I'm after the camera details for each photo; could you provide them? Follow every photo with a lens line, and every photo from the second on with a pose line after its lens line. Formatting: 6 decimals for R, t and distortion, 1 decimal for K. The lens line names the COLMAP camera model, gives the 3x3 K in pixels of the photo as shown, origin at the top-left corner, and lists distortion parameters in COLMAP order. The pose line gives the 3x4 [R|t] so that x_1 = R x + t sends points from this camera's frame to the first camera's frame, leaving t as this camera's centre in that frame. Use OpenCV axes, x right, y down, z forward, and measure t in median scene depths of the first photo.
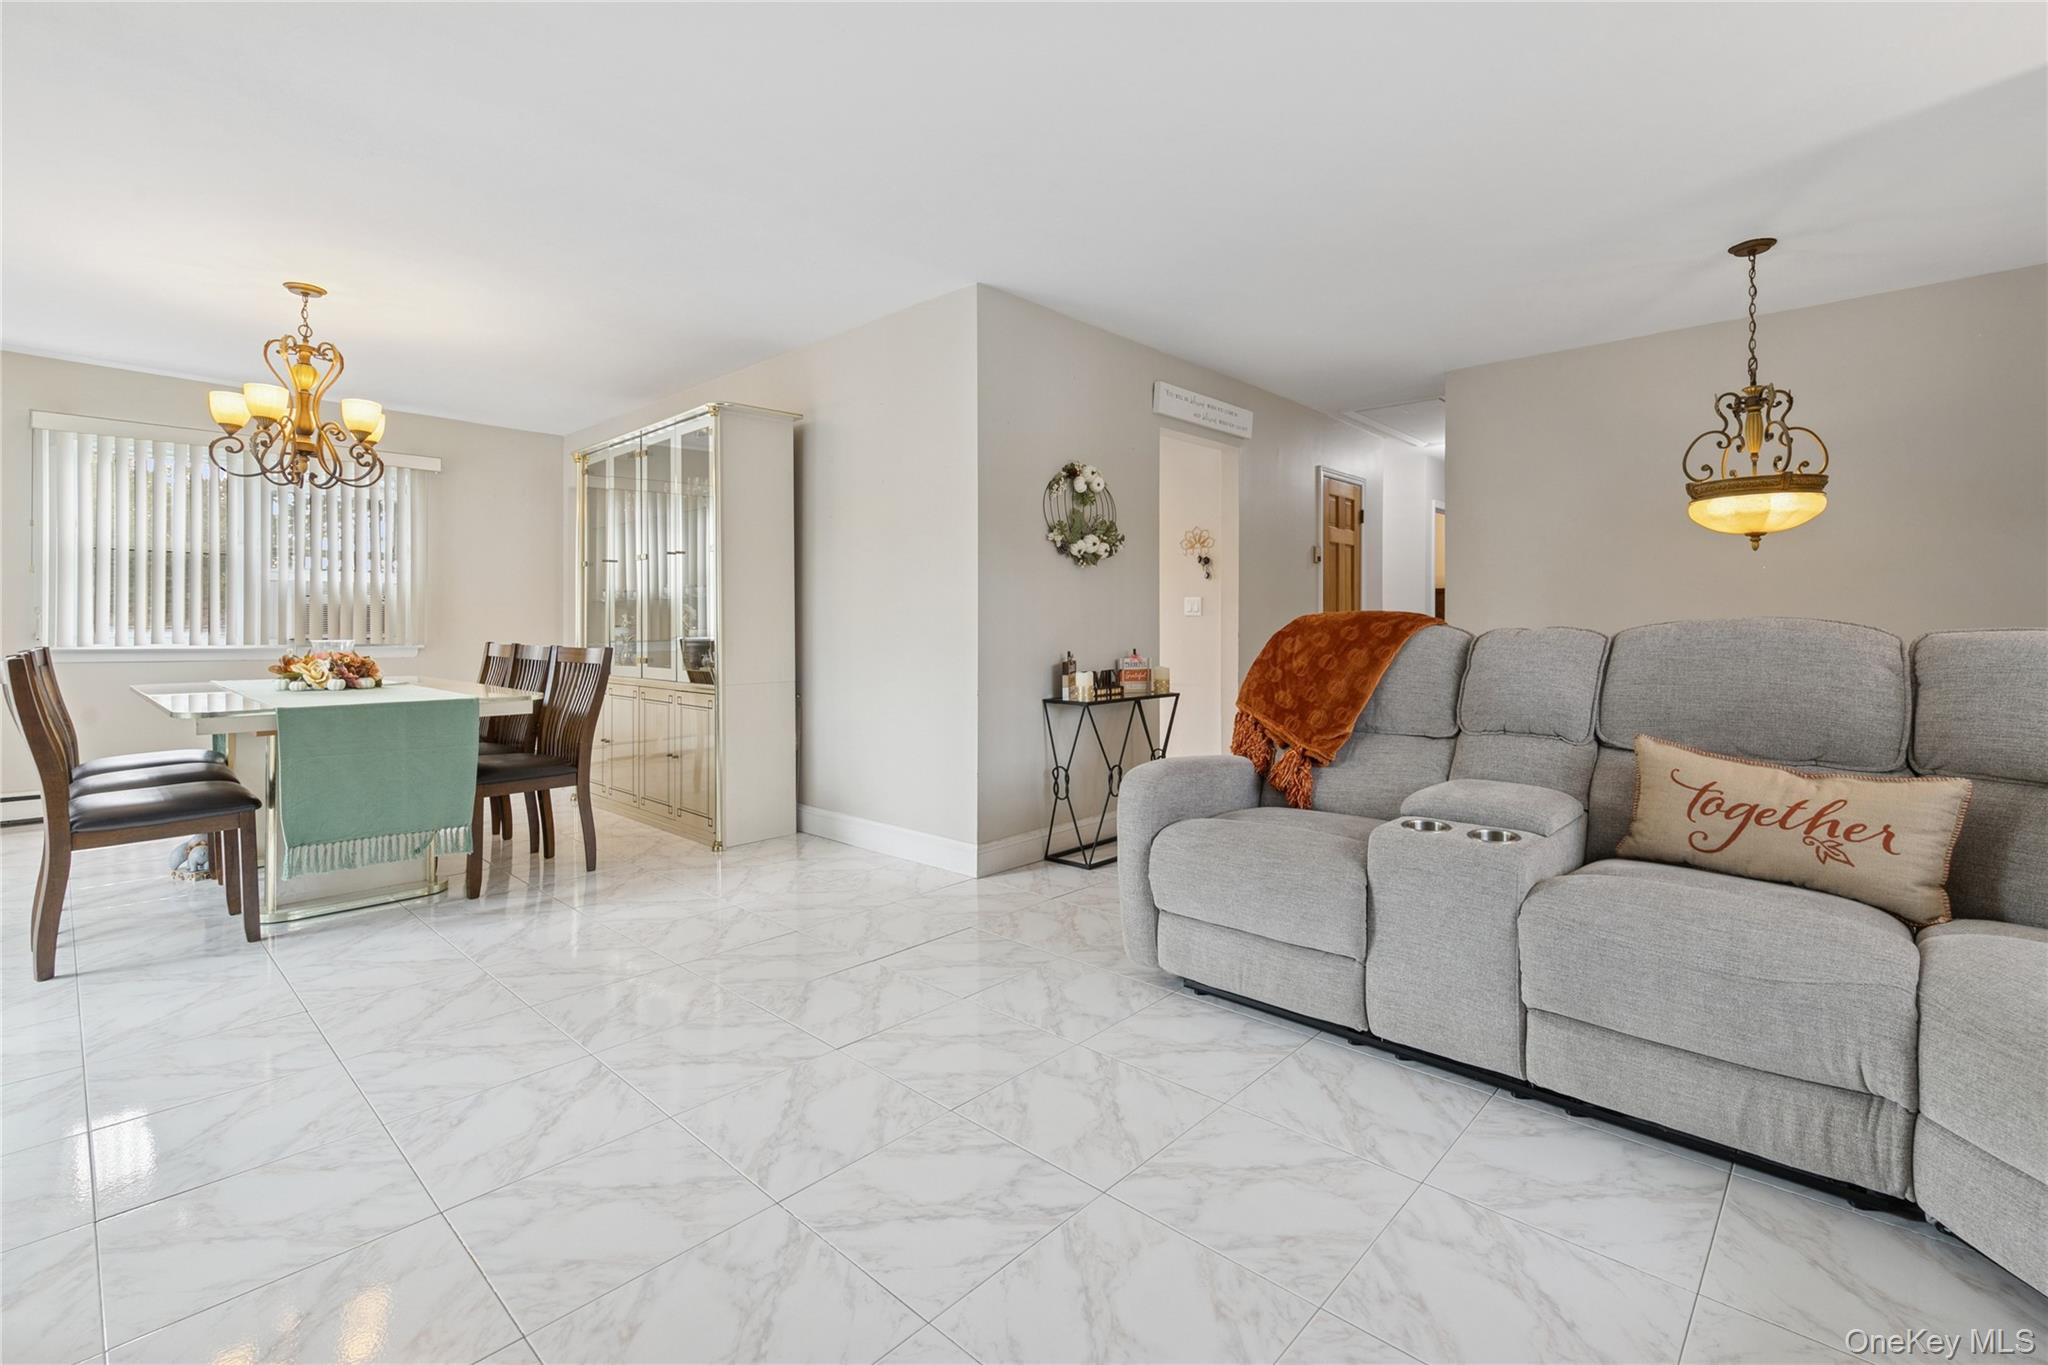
lens RADIAL K [[937.3, 0, 1081.7], [0, 937.3, 643.7], [0, 0, 1]] dist [0.000380, -0.000181]
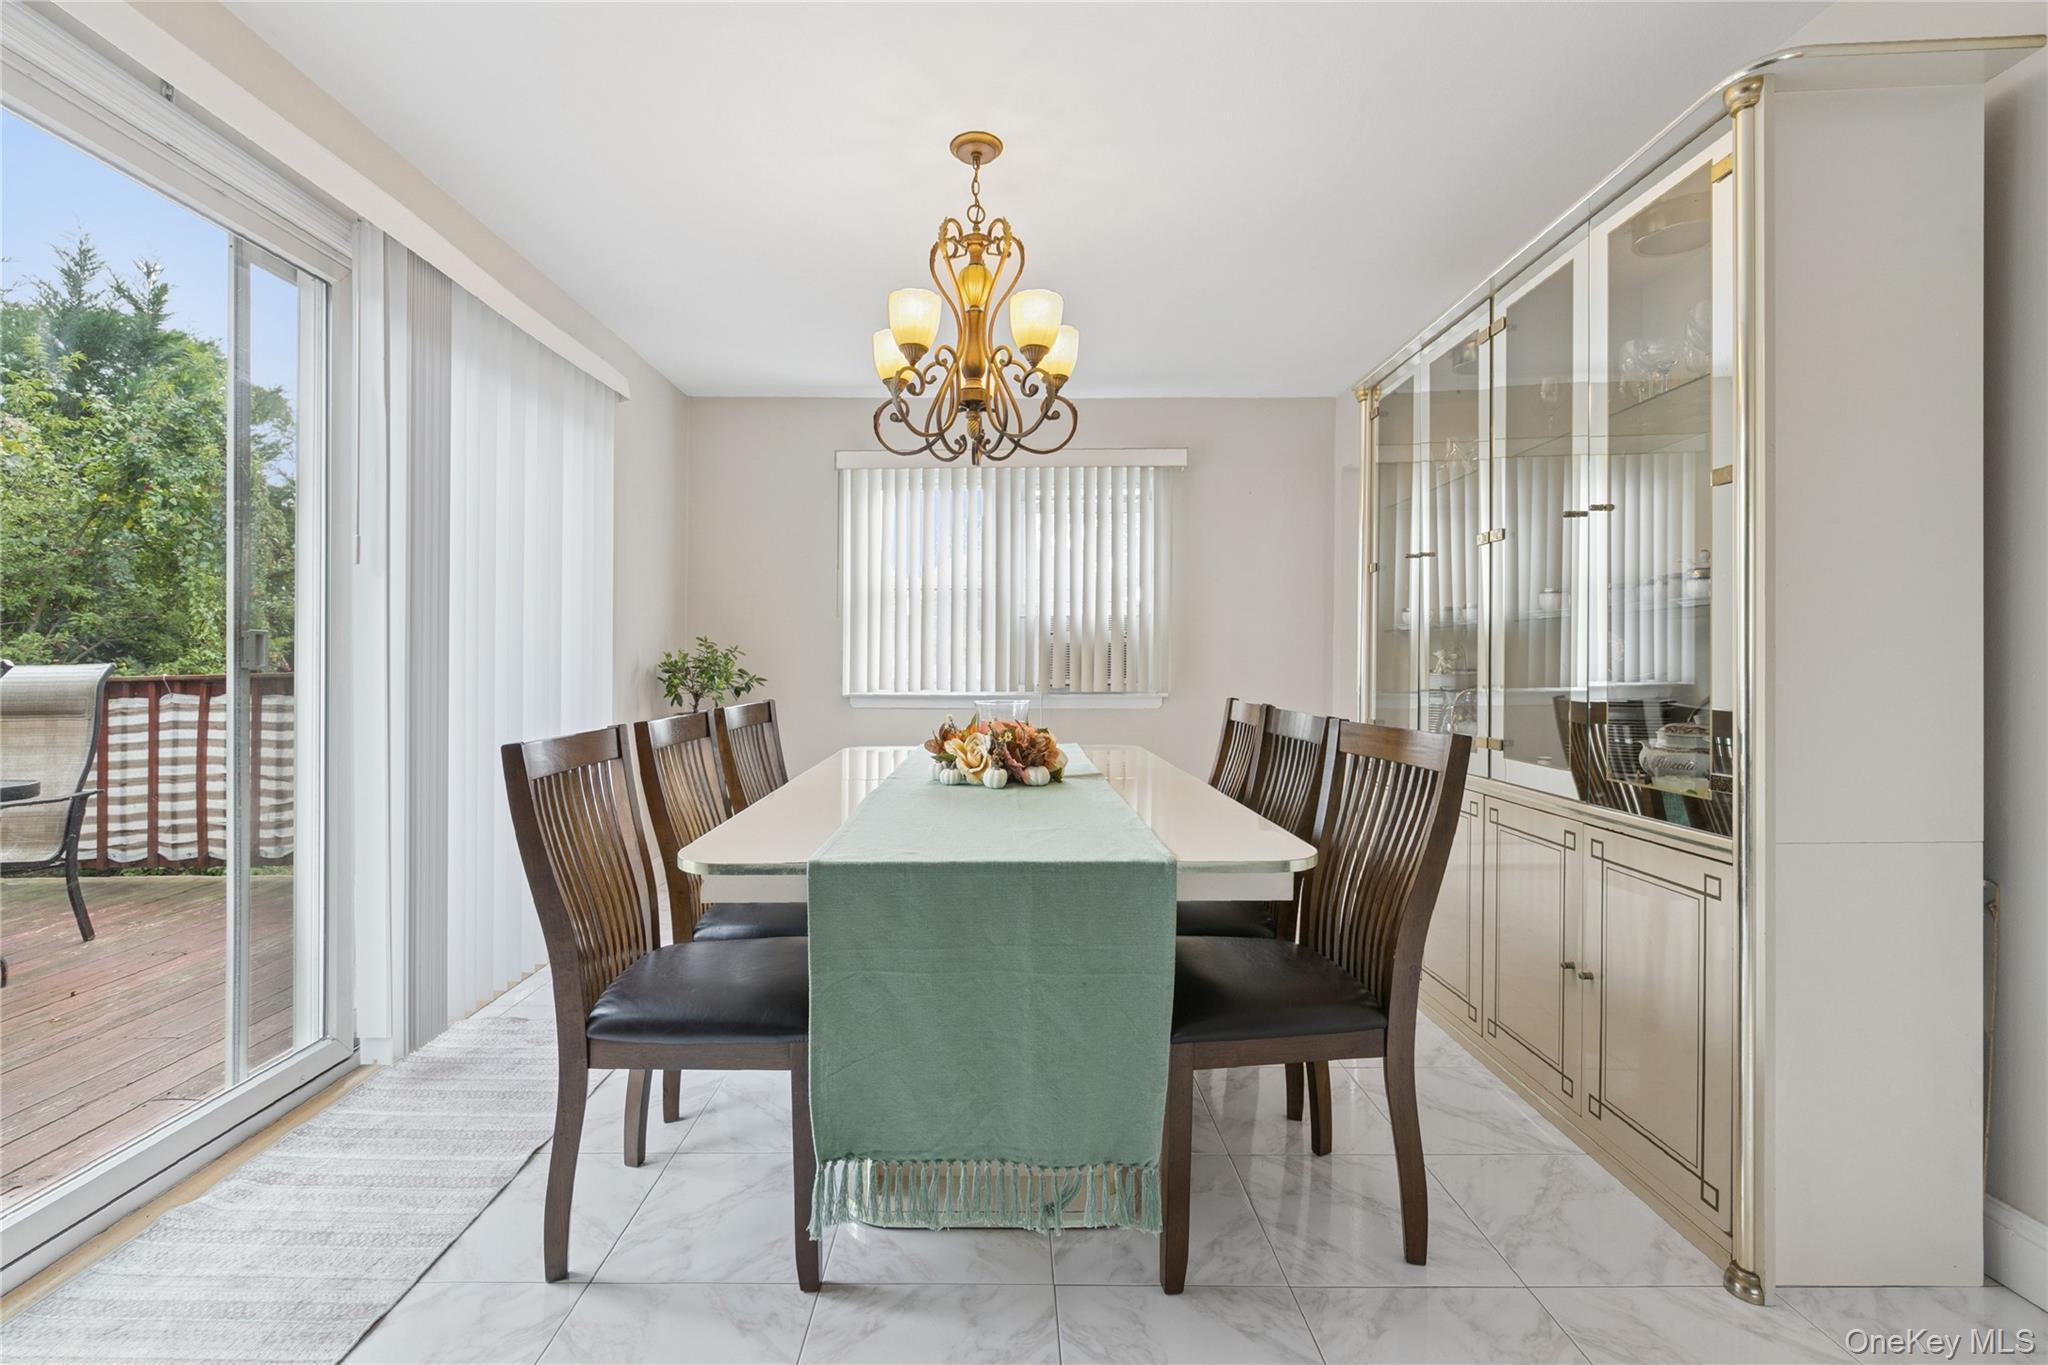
lens RADIAL K [[937.3, 0, 1016.3], [0, 937.3, 675.8], [0, 0, 1]] dist [0.000380, -0.000181]
pose [[0.684388, 0.005799, -0.729095, -0.338153], [-0.006558, 0.999977, 0.001797, -0.020890], [0.729089, 0.003552, 0.684410, 0.575785]]
